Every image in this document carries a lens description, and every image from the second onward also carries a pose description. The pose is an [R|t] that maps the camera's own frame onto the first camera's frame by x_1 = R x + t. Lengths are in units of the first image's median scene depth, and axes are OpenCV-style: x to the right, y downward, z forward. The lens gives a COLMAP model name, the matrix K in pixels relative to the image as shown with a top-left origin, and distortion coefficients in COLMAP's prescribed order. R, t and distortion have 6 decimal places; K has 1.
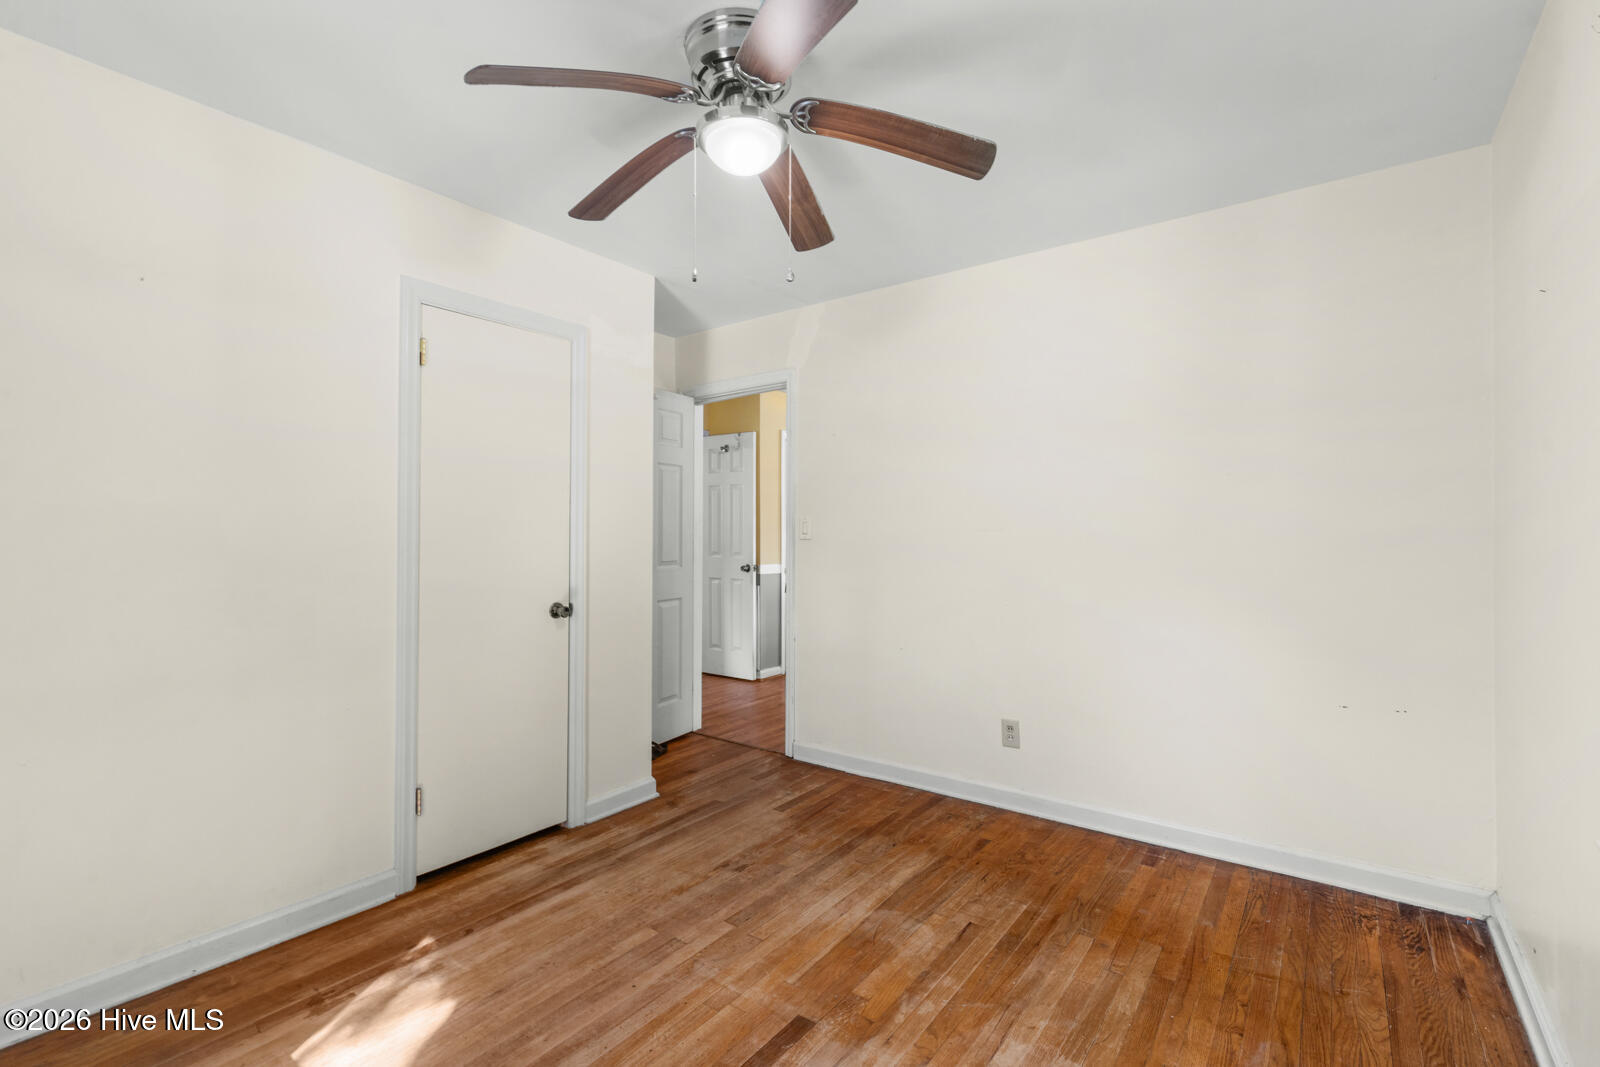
lens RADIAL K [[715.7, 0, 802.2], [0, 715.7, 529.3], [0, 0, 1]] dist [0.005030, -0.001075]
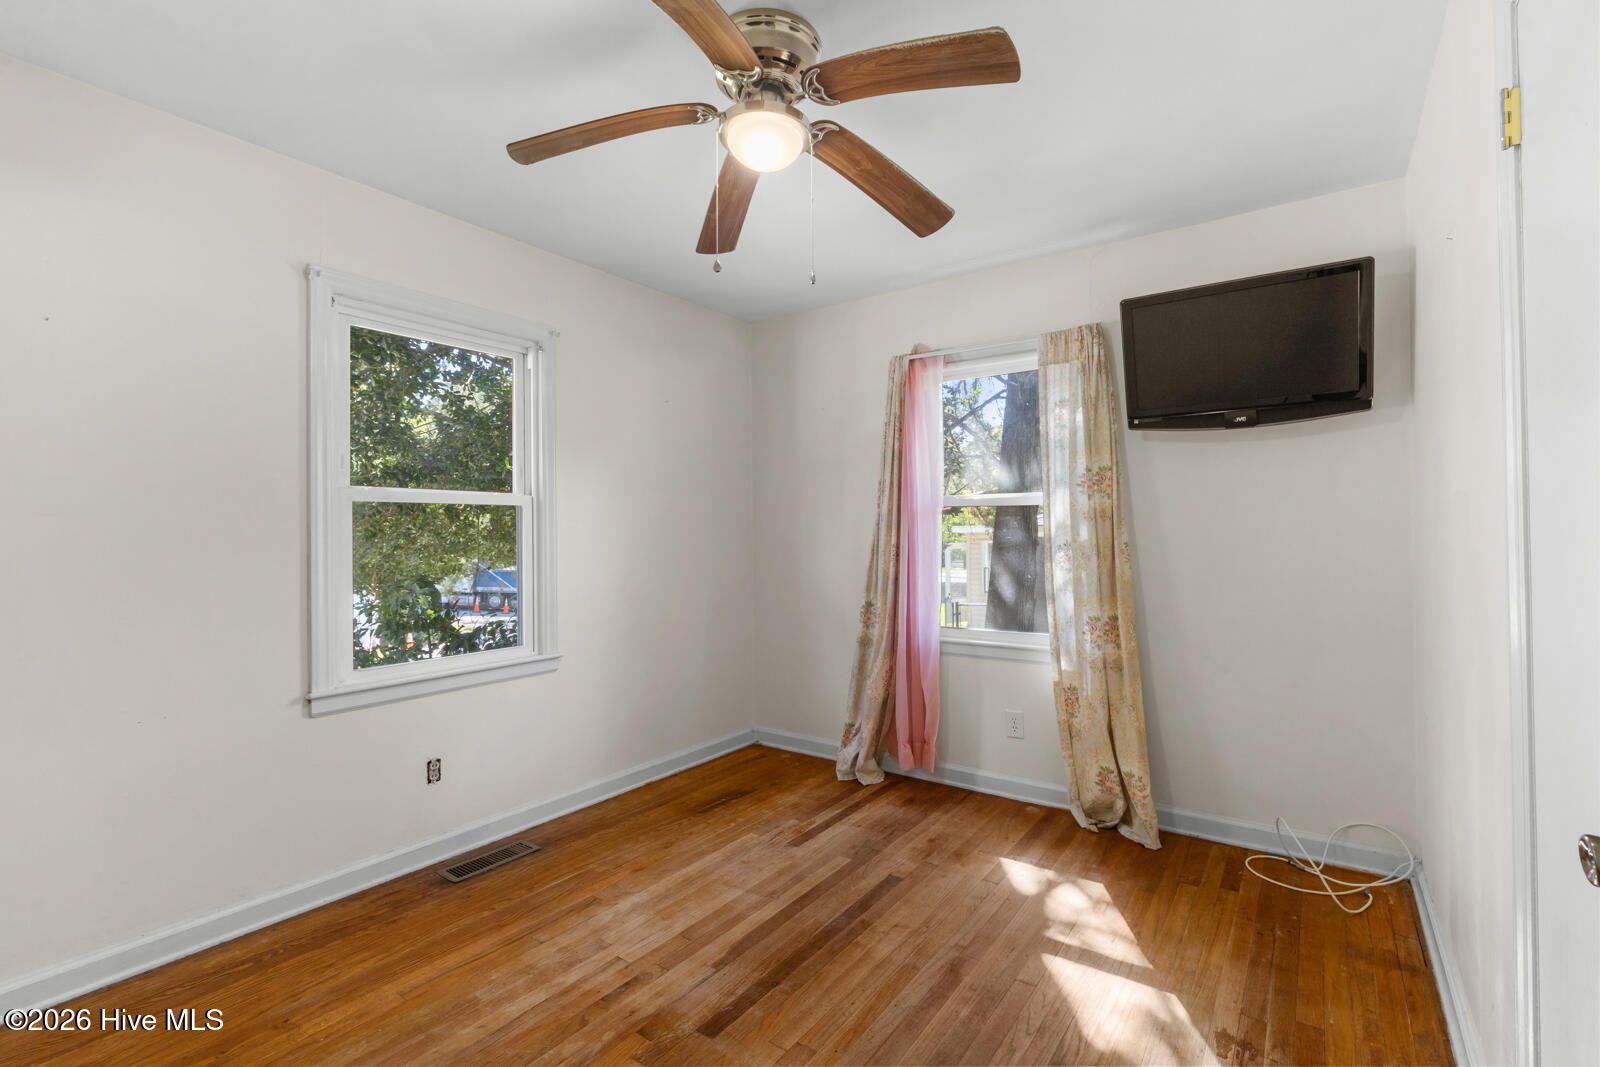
lens RADIAL K [[715.7, 0, 802.3], [0, 715.7, 533.2], [0, 0, 1]] dist [0.005030, -0.001075]
pose [[-0.999807, 0.011143, -0.016200, -0.118612], [0.011138, 0.999938, 0.000419, 0.010237], [0.016204, 0.000238, -0.999869, 1.996466]]
